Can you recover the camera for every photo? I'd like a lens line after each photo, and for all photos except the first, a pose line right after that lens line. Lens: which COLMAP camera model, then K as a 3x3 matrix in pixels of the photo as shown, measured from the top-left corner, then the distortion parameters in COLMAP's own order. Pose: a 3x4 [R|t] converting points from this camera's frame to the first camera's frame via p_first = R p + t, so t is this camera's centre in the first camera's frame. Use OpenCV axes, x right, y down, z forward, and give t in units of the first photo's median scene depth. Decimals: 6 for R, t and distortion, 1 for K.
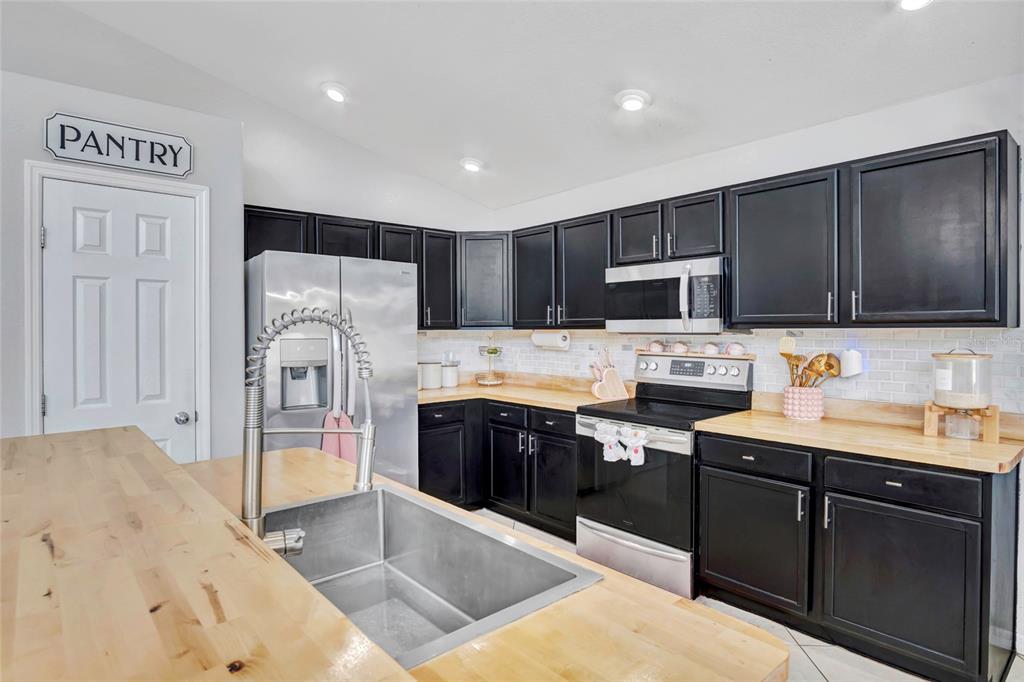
lens RADIAL K [[563.2, 0, 506.6], [0, 563.2, 335.5], [0, 0, 1]] dist [-0.024634, 0.002949]
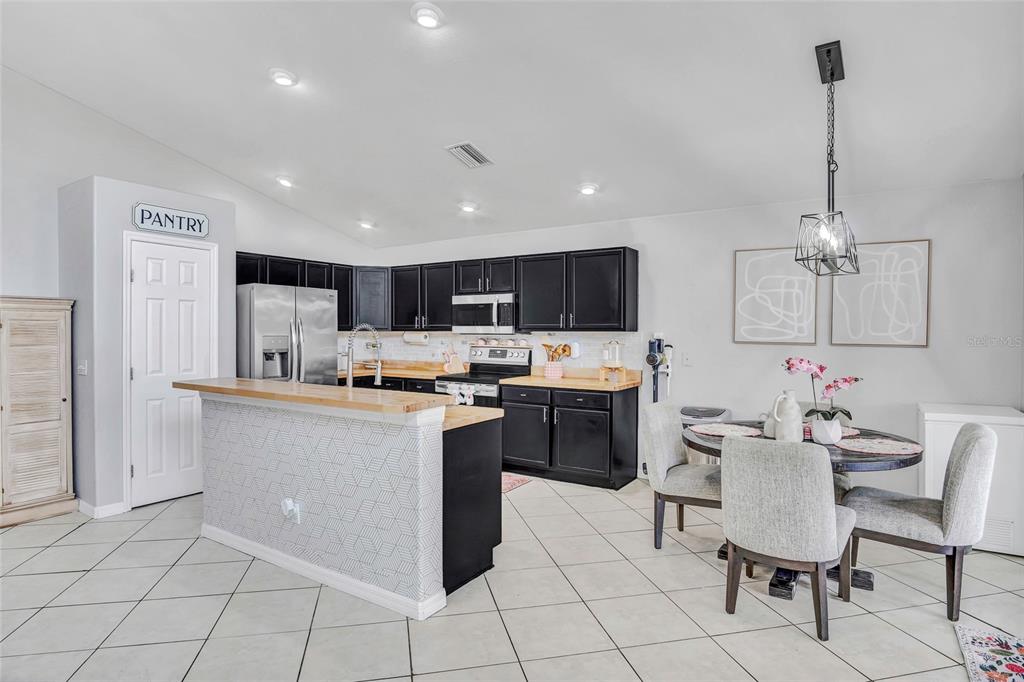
lens RADIAL K [[563.2, 0, 506.6], [0, 563.2, 335.5], [0, 0, 1]] dist [-0.024634, 0.002949]
pose [[0.958939, 0.004333, 0.283578, -0.166238], [-0.003258, 0.999986, -0.004263, 0.008988], [-0.283593, 0.003164, 0.958940, -0.758072]]
